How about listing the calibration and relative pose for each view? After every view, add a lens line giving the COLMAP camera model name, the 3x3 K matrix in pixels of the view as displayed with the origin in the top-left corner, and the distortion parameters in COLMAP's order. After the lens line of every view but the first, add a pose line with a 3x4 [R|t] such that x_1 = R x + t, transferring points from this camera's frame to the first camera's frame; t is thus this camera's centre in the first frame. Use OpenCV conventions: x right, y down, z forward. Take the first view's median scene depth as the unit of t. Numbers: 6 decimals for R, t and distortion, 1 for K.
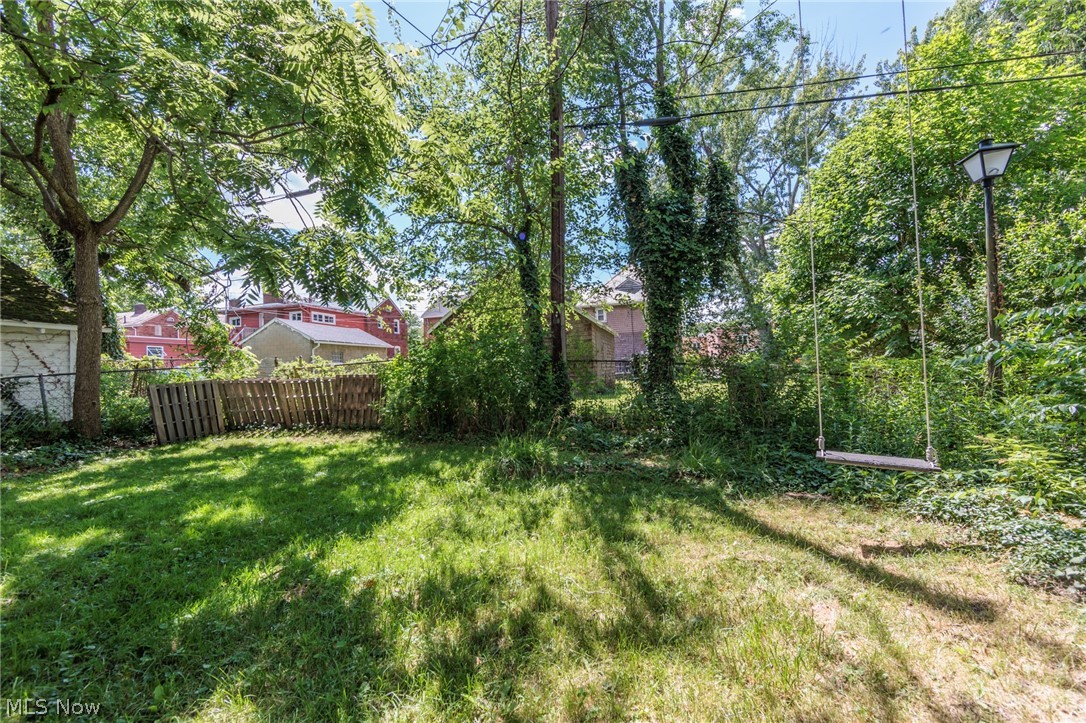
lens RADIAL K [[426.0, 0, 546.3], [0, 426.0, 361.1], [0, 0, 1]] dist [-0.000413, -0.000058]
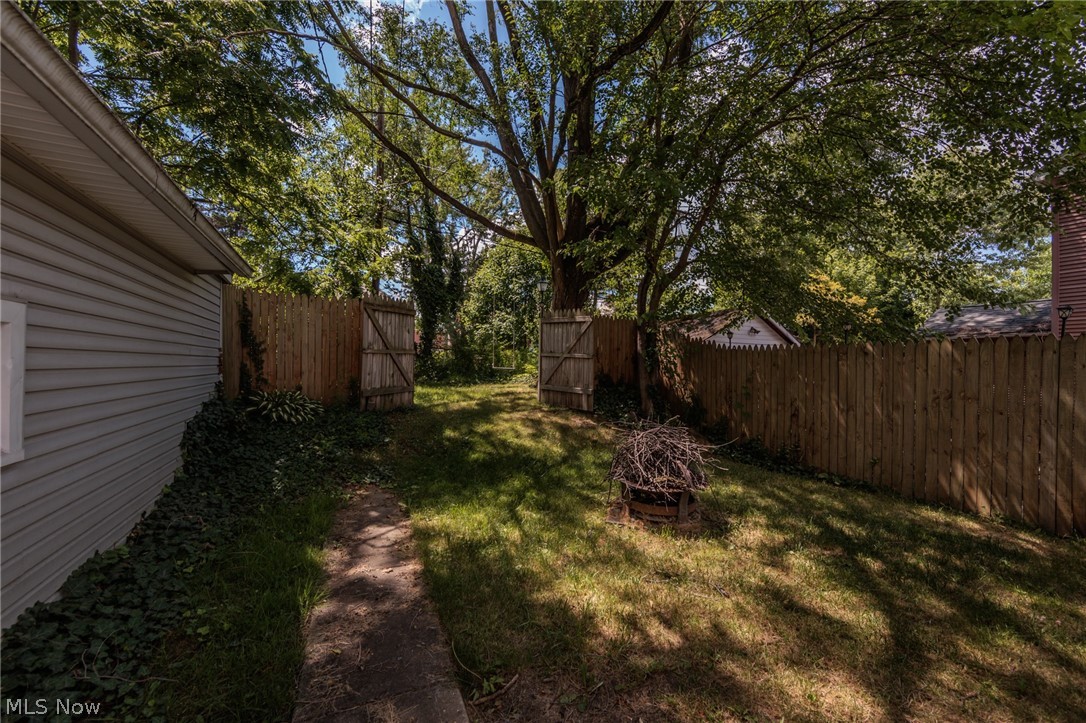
lens RADIAL K [[426.0, 0, 546.3], [0, 426.0, 361.1], [0, 0, 1]] dist [-0.000413, -0.000058]
pose [[0.746183, 0.041566, 0.664442, -0.608907], [-0.050406, 0.998712, -0.005870, 0.045245], [-0.663830, -0.029112, 0.747317, -0.850505]]
